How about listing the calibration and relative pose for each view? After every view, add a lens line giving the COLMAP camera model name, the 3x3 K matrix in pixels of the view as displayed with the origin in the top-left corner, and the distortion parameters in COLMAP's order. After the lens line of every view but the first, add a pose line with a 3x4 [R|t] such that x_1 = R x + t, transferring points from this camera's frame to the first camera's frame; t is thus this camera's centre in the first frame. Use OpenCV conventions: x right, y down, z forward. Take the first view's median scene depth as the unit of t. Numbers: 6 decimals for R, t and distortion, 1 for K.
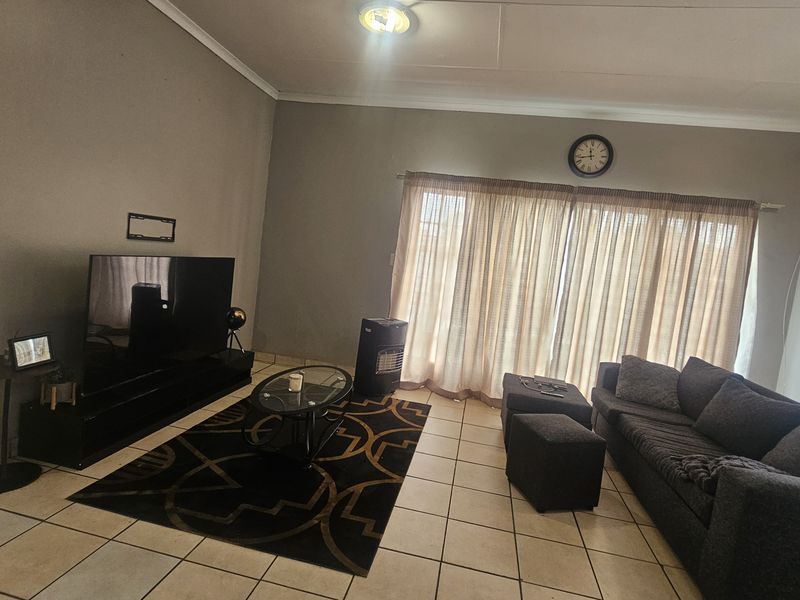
lens RADIAL K [[436.5, 0, 408.0], [0, 436.5, 291.7], [0, 0, 1]] dist [0.001439, -0.001008]
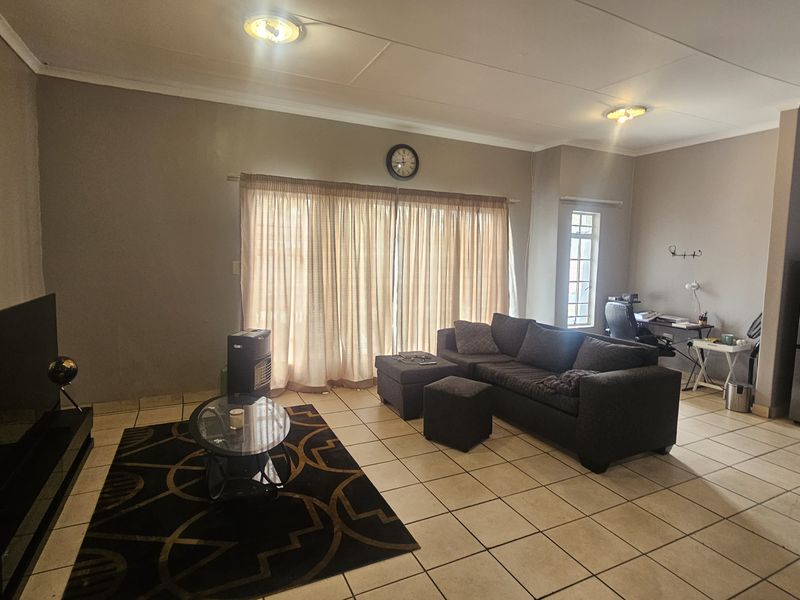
lens RADIAL K [[436.5, 0, 408.0], [0, 436.5, 291.7], [0, 0, 1]] dist [0.001439, -0.001008]
pose [[0.801798, -0.152235, 0.577879, -0.330242], [0.124585, 0.988343, 0.087507, -0.066933], [-0.584464, 0.001833, 0.811418, 0.026563]]
